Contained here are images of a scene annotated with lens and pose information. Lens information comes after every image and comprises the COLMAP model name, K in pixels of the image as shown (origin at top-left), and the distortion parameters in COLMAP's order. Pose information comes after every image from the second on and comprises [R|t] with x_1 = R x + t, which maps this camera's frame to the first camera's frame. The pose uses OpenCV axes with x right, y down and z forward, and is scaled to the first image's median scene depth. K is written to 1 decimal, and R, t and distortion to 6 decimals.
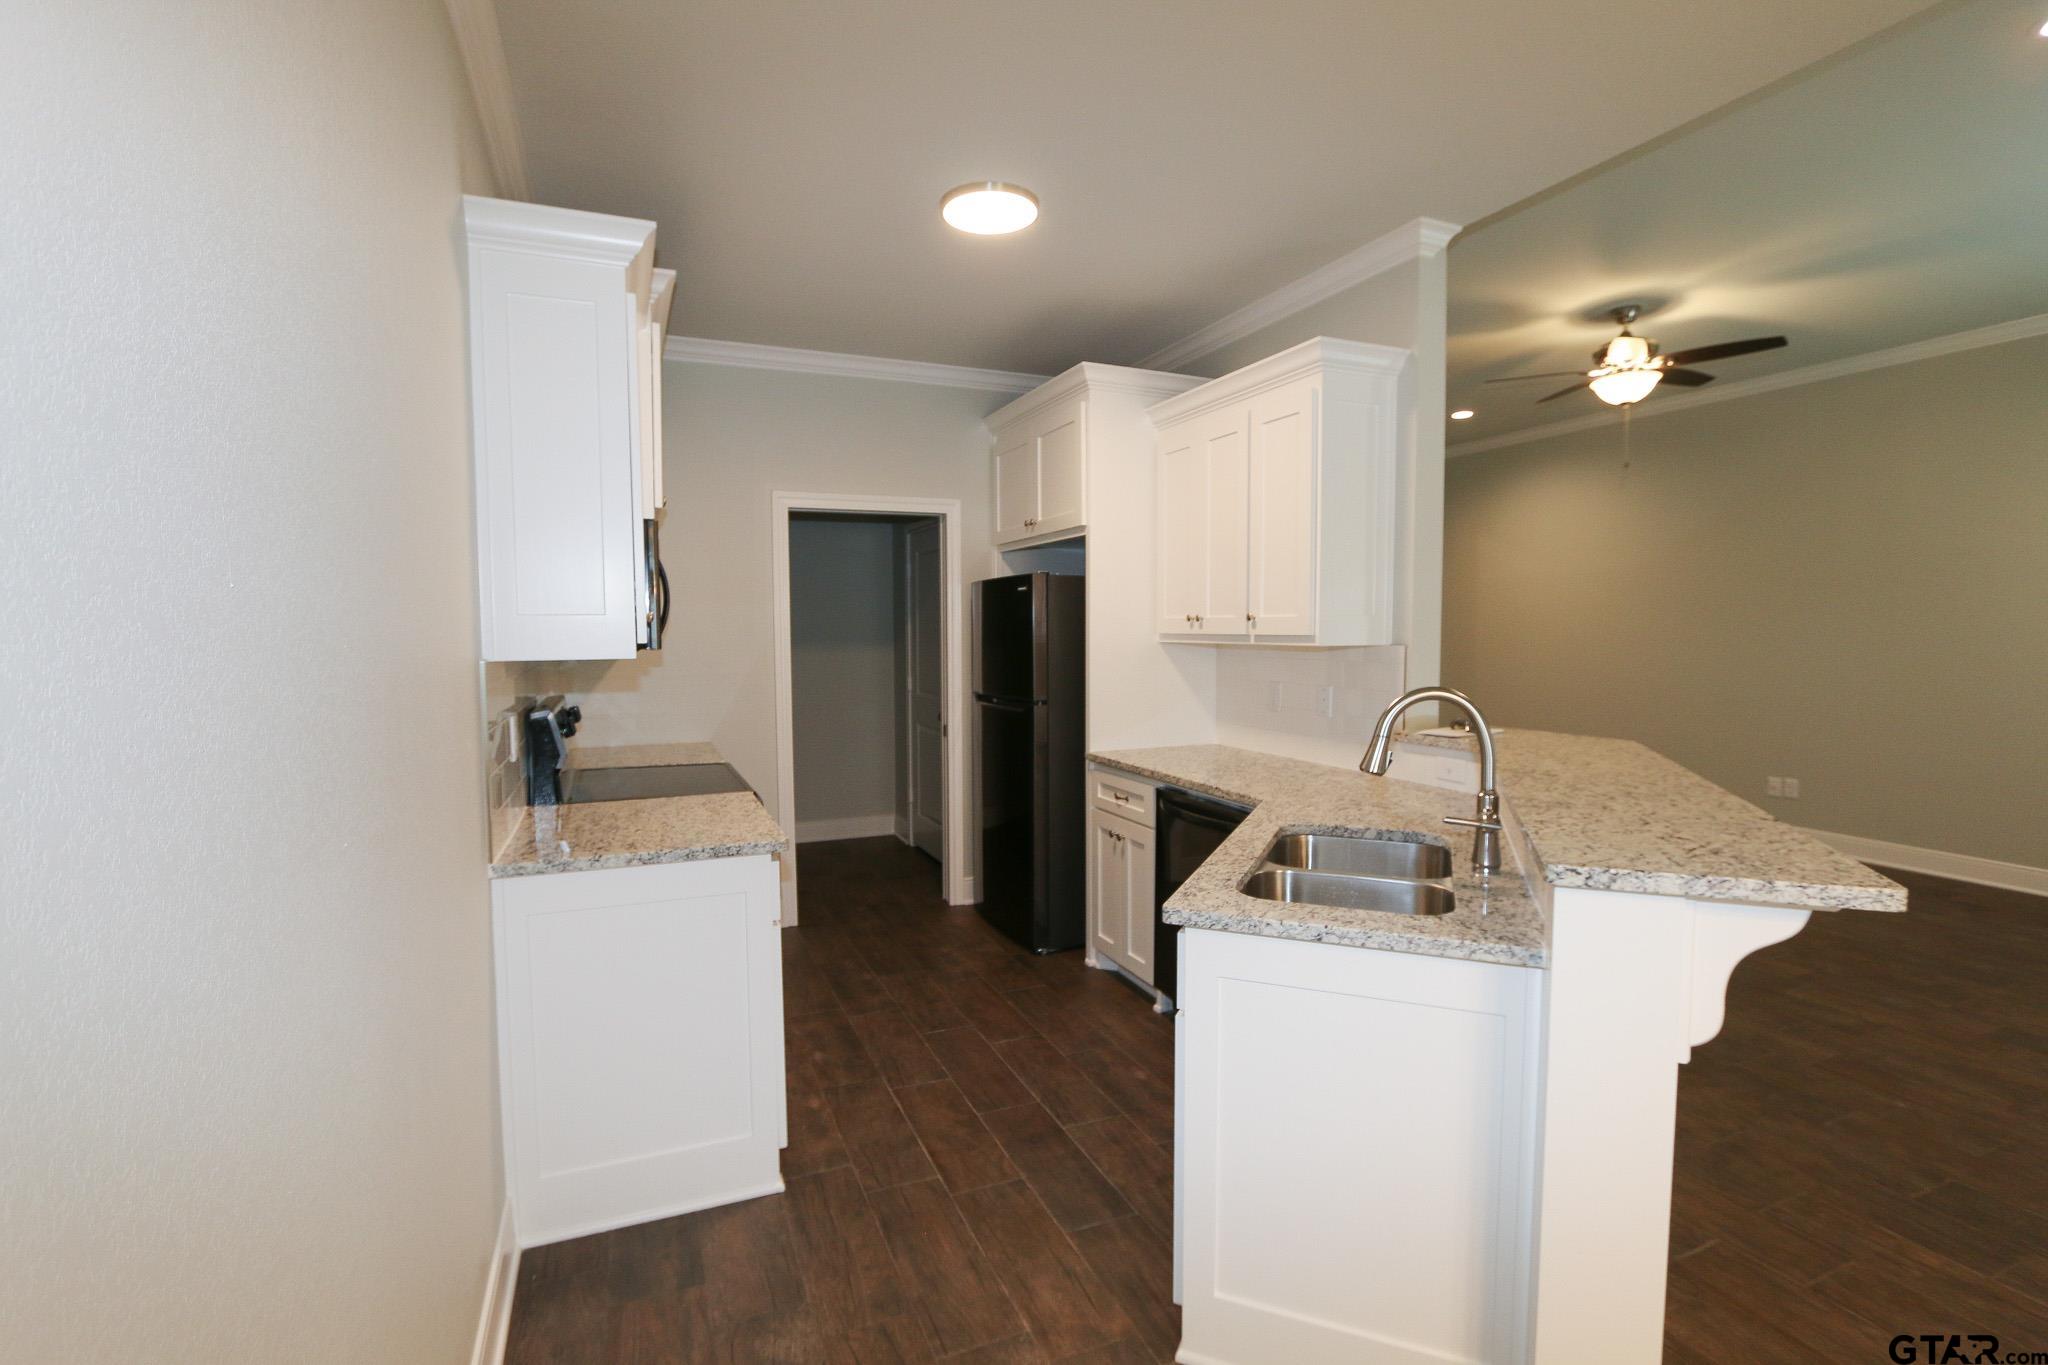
lens RADIAL K [[943.0, 0, 1018.9], [0, 943.0, 682.1], [0, 0, 1]] dist [-0.018047, 0.001242]
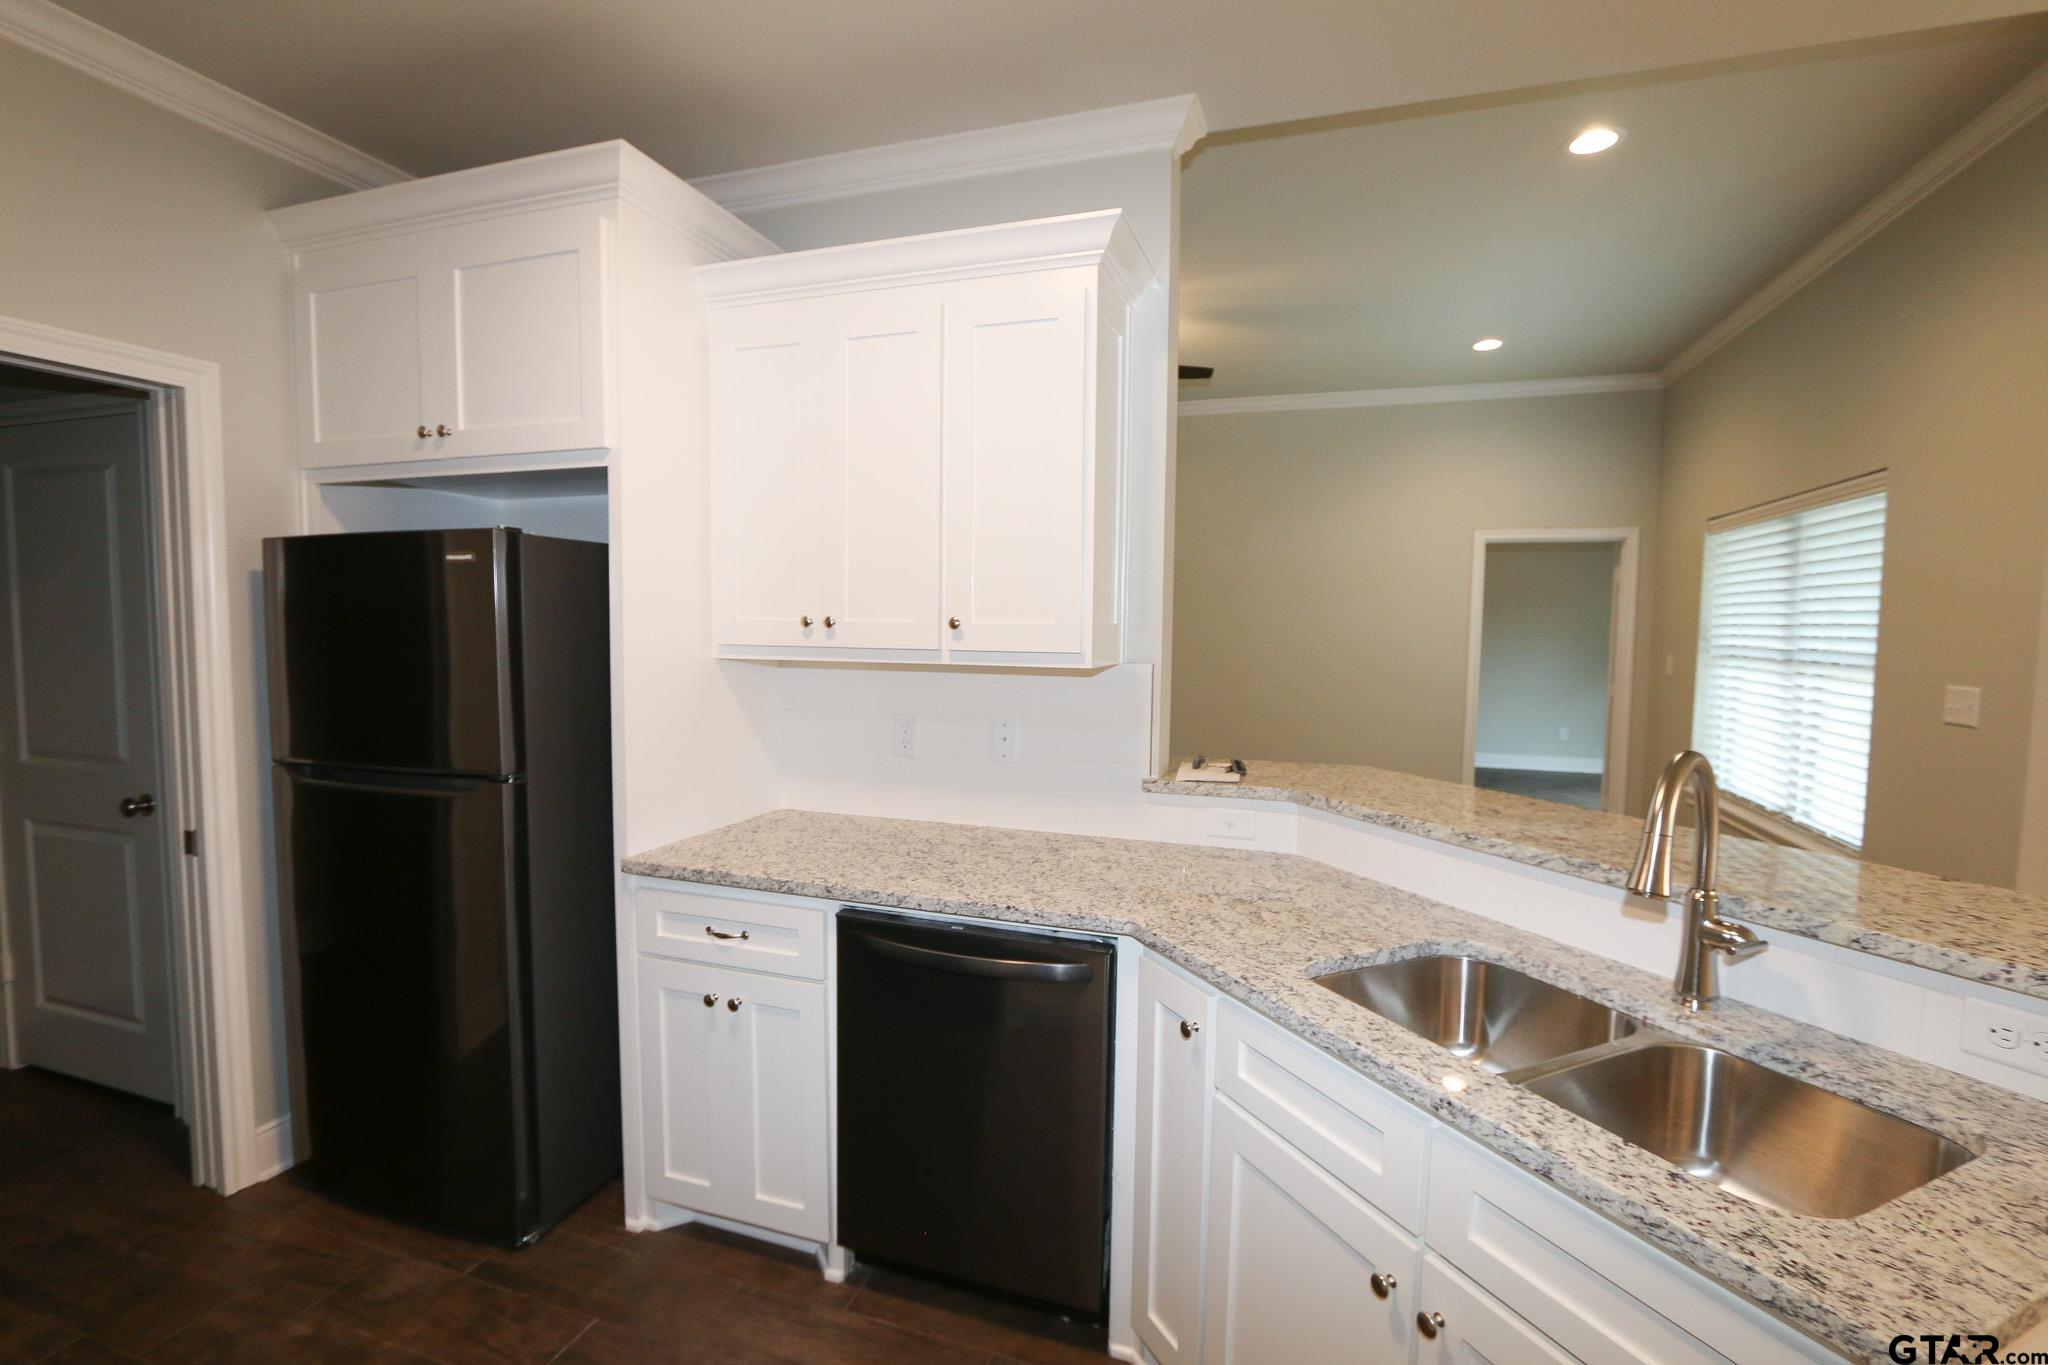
lens RADIAL K [[943.0, 0, 1025.5], [0, 943.0, 688.5], [0, 0, 1]] dist [-0.018047, 0.001242]
pose [[0.665901, -0.039890, 0.744973, -0.177209], [0.029228, 0.999198, 0.027376, -0.034238], [-0.745468, 0.003544, 0.666532, 0.450684]]
